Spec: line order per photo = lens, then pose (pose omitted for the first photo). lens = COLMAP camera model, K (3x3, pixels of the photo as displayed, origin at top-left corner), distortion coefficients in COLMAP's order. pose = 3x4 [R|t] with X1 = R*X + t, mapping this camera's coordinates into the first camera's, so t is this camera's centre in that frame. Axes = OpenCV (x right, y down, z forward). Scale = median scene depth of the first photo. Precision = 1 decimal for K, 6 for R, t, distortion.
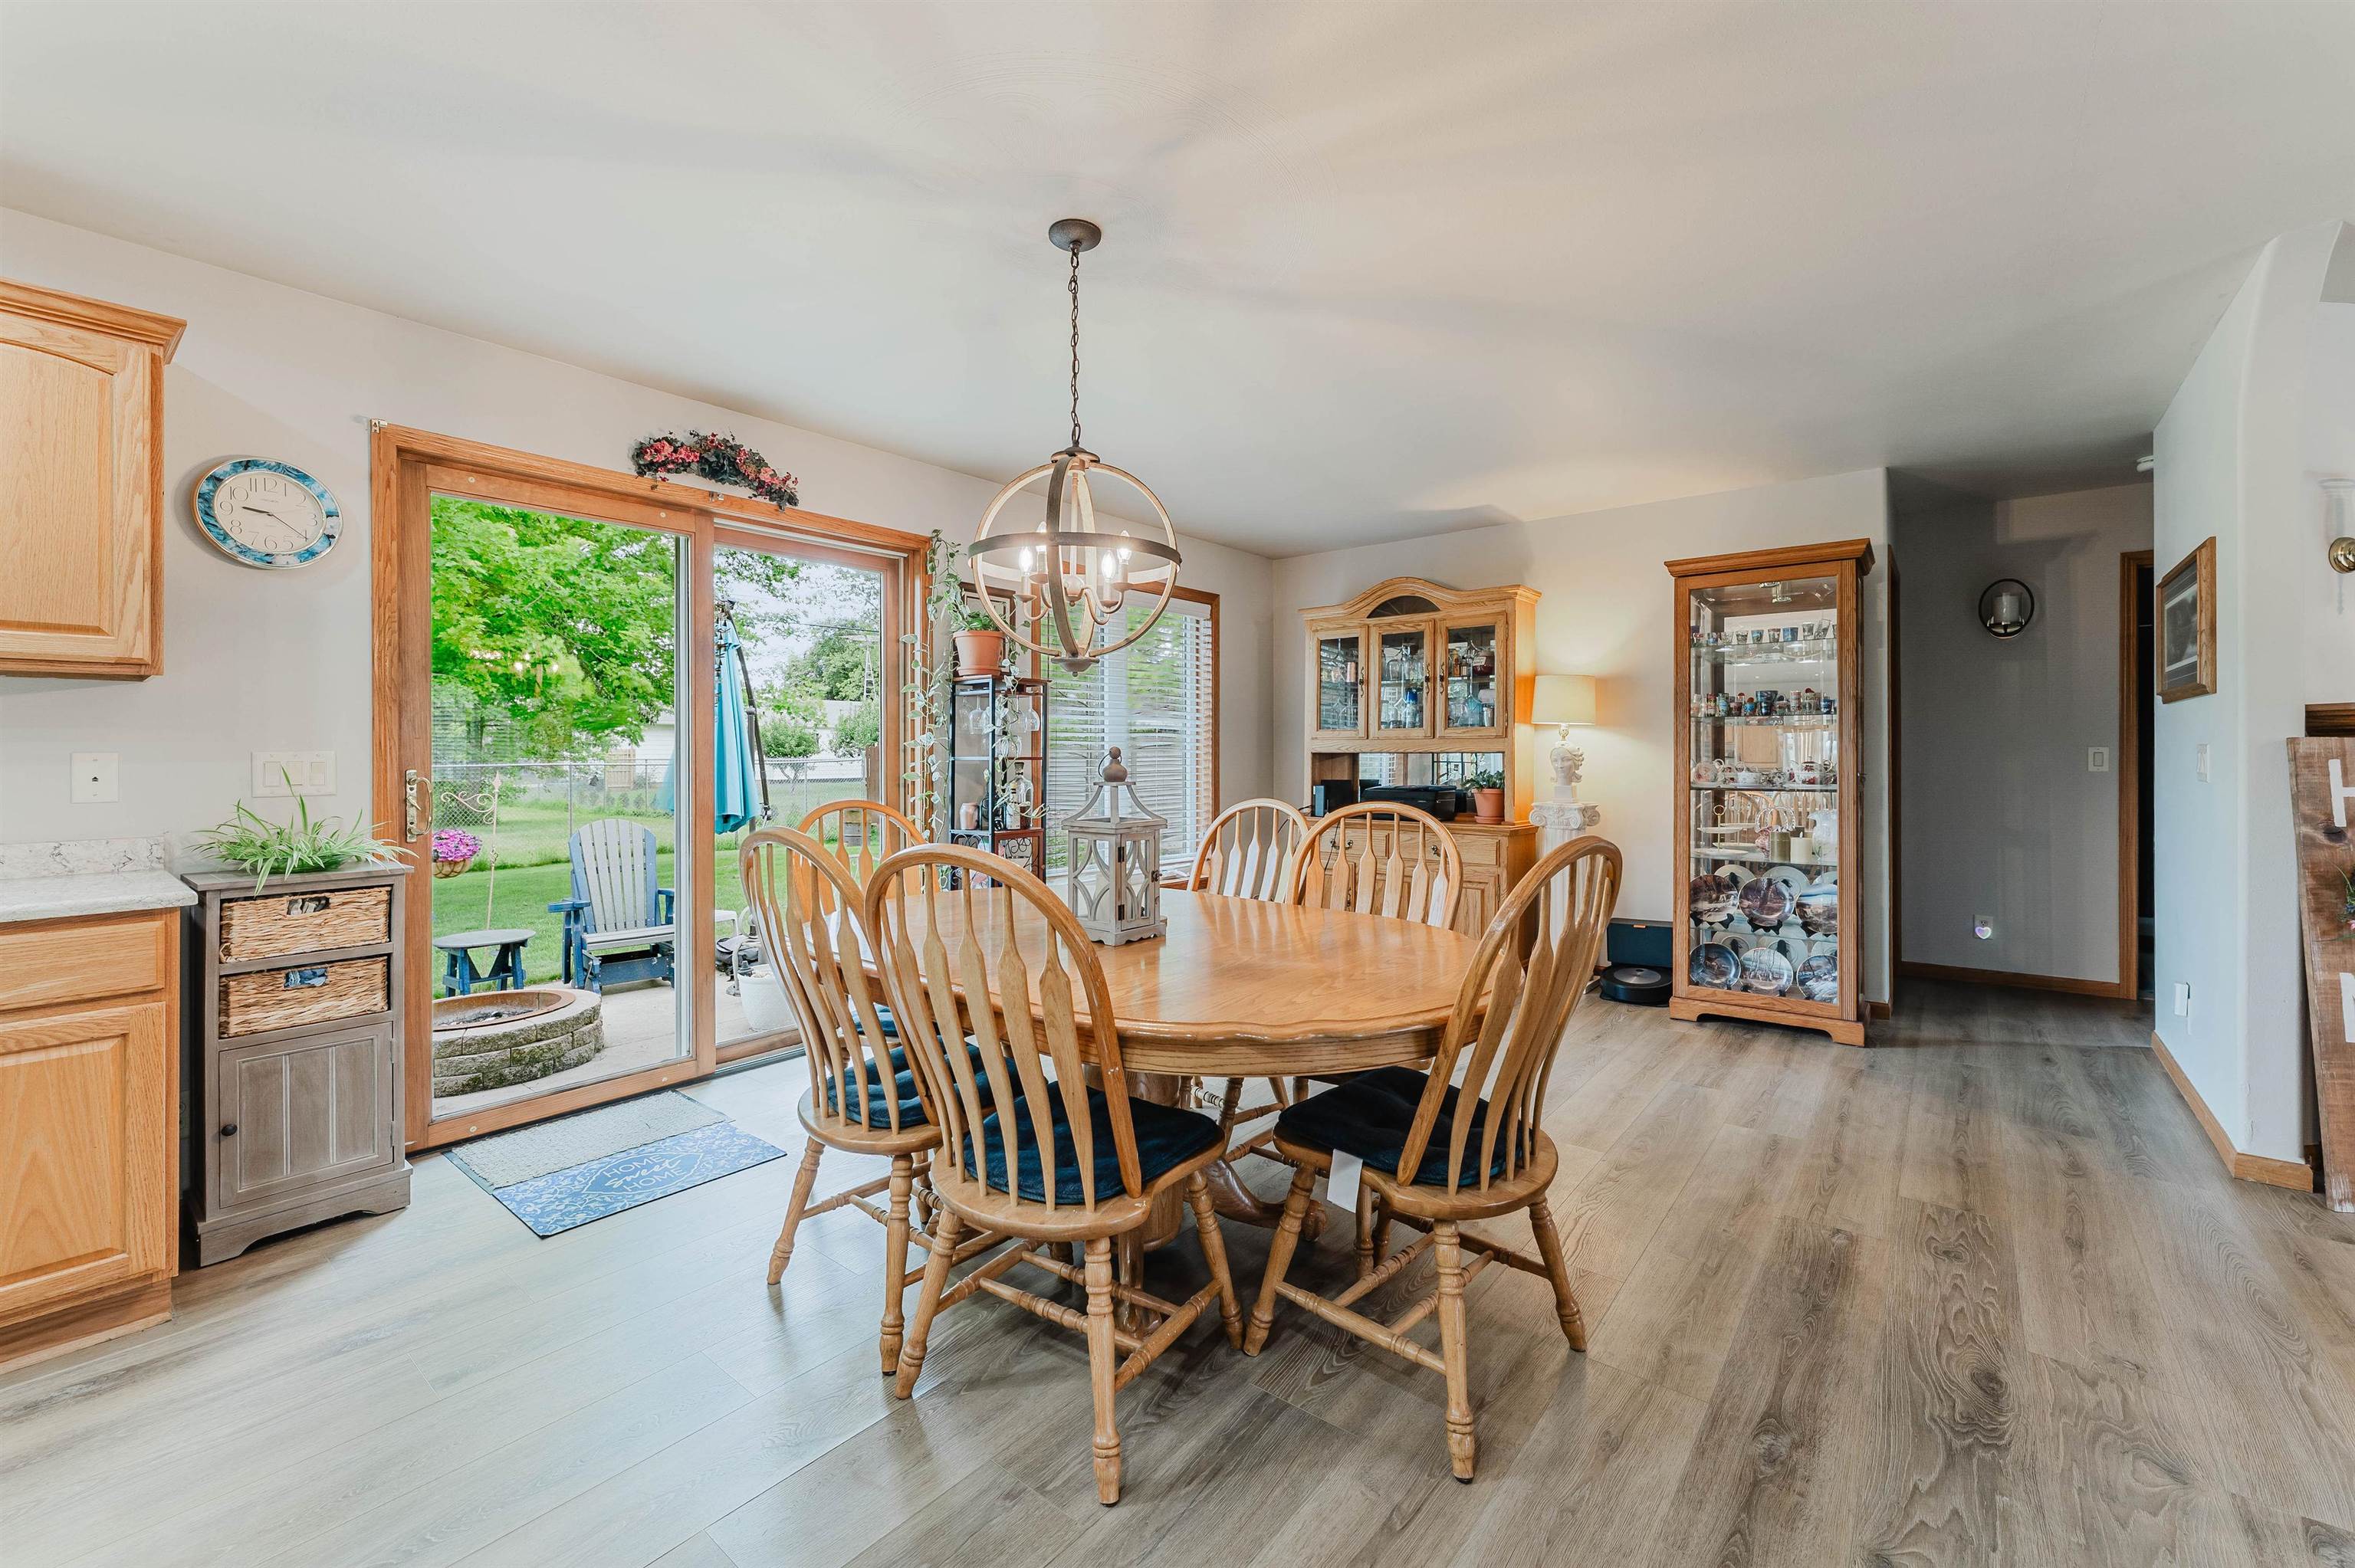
lens RADIAL K [[955.6, 0, 1175.3], [0, 955.6, 758.3], [0, 0, 1]] dist [-0.000151, -0.000048]
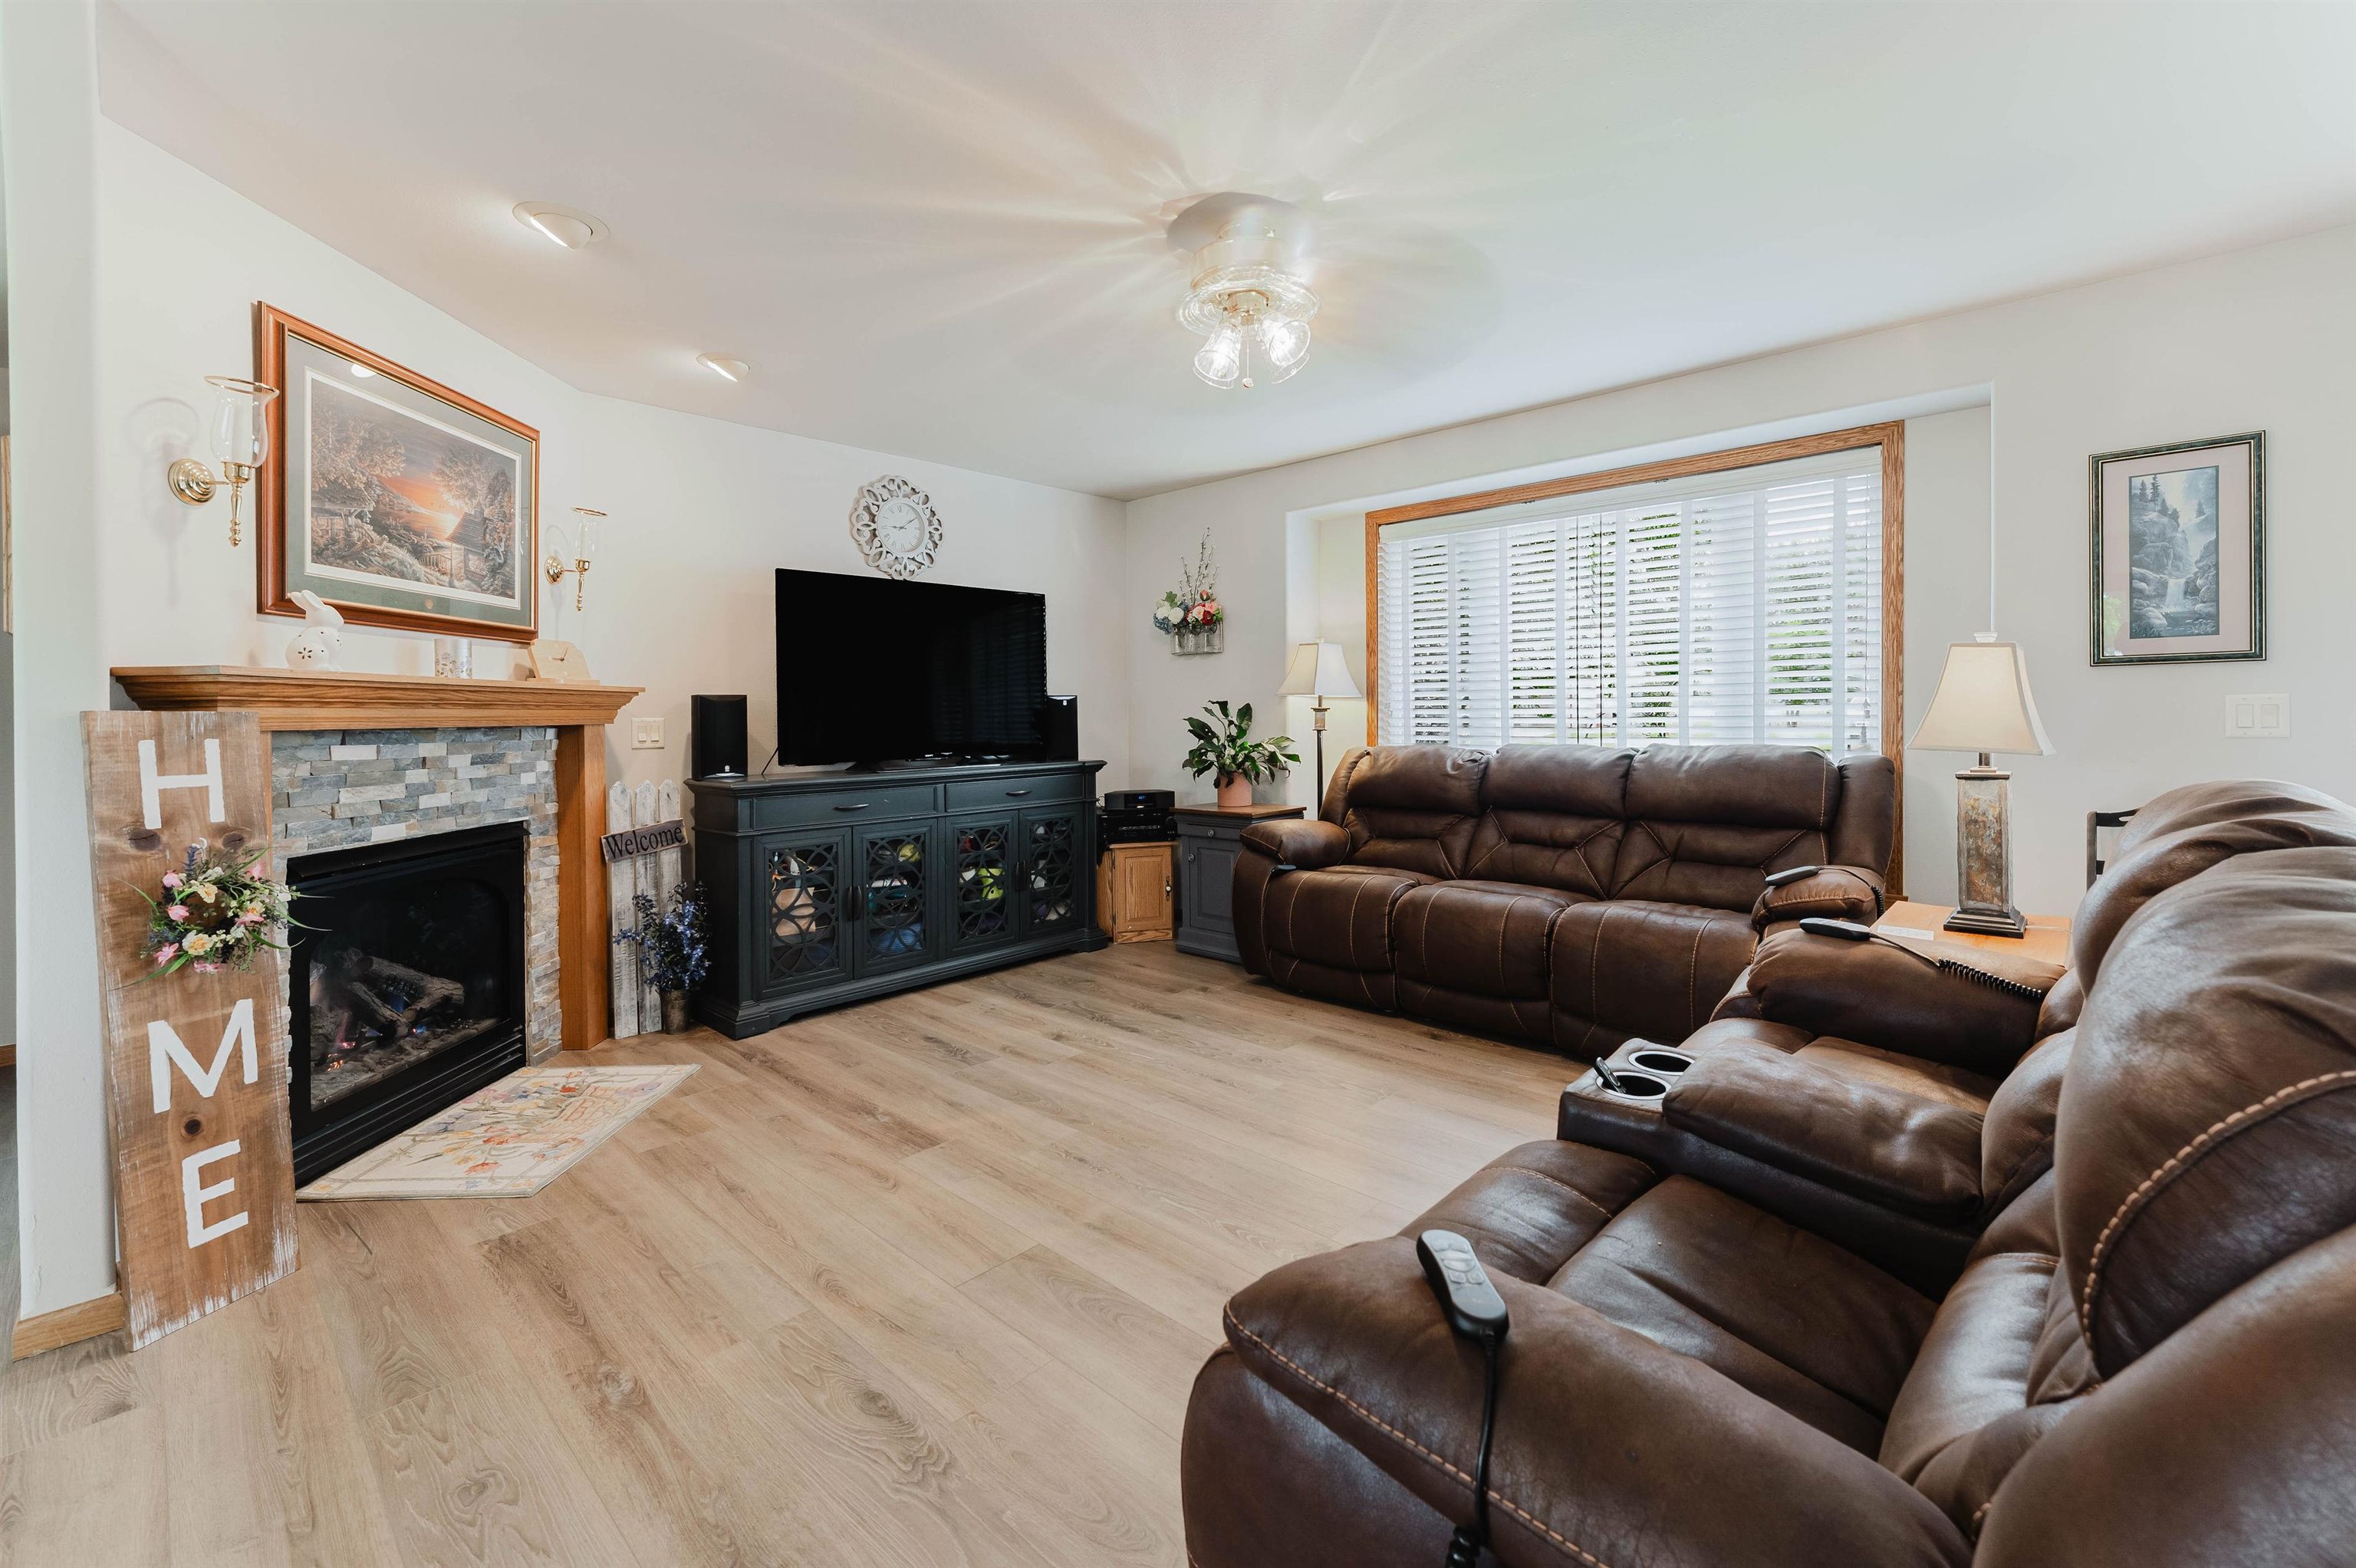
lens RADIAL K [[985.1, 0, 1181.7], [0, 985.1, 712.6], [0, 0, 1]] dist [0.000825, -0.000130]
pose [[0.063965, 0.004404, 0.997942, 0.297999], [0.015284, 0.999869, -0.005393, -0.002514], [-0.997835, 0.015597, 0.063889, 0.080148]]
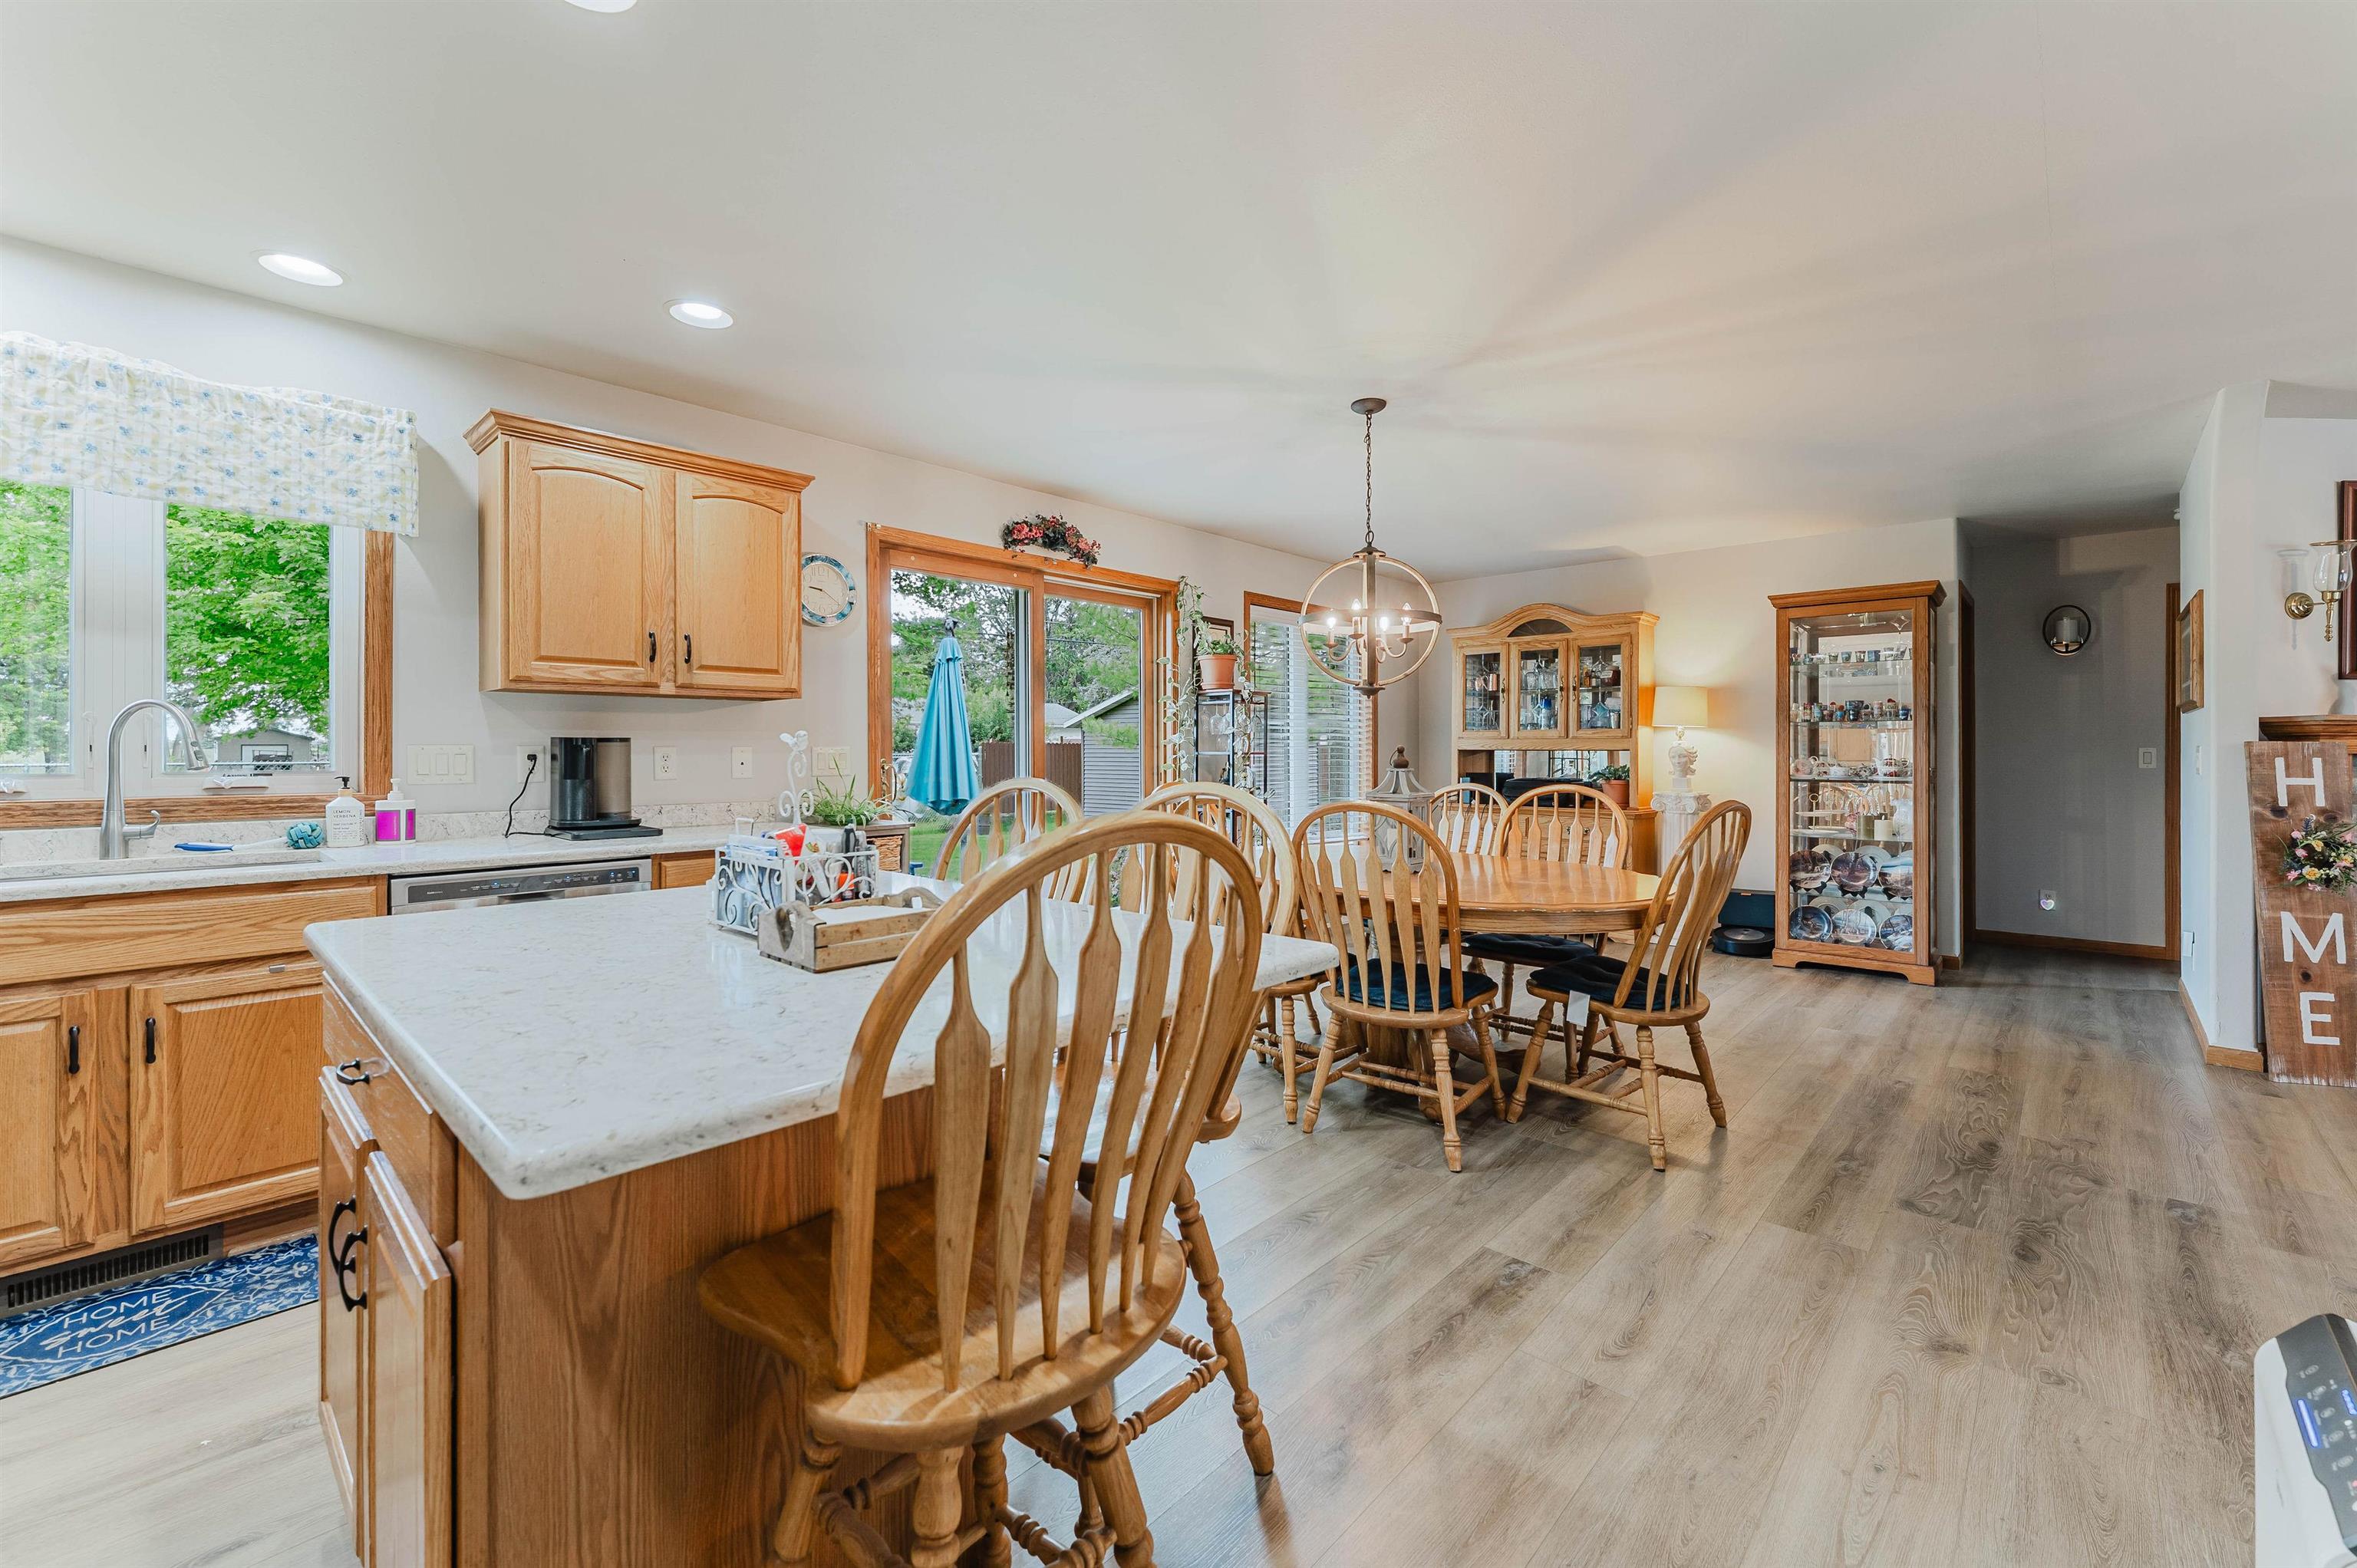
lens RADIAL K [[961.9, 0, 1178.6], [0, 961.9, 751.1], [0, 0, 1]] dist [-0.000762, -0.000217]
pose [[0.997774, 0.003757, -0.066578, -0.170404], [-0.004021, 0.999985, -0.003829, 0.002336], [0.066563, 0.004088, 0.997774, -0.299002]]
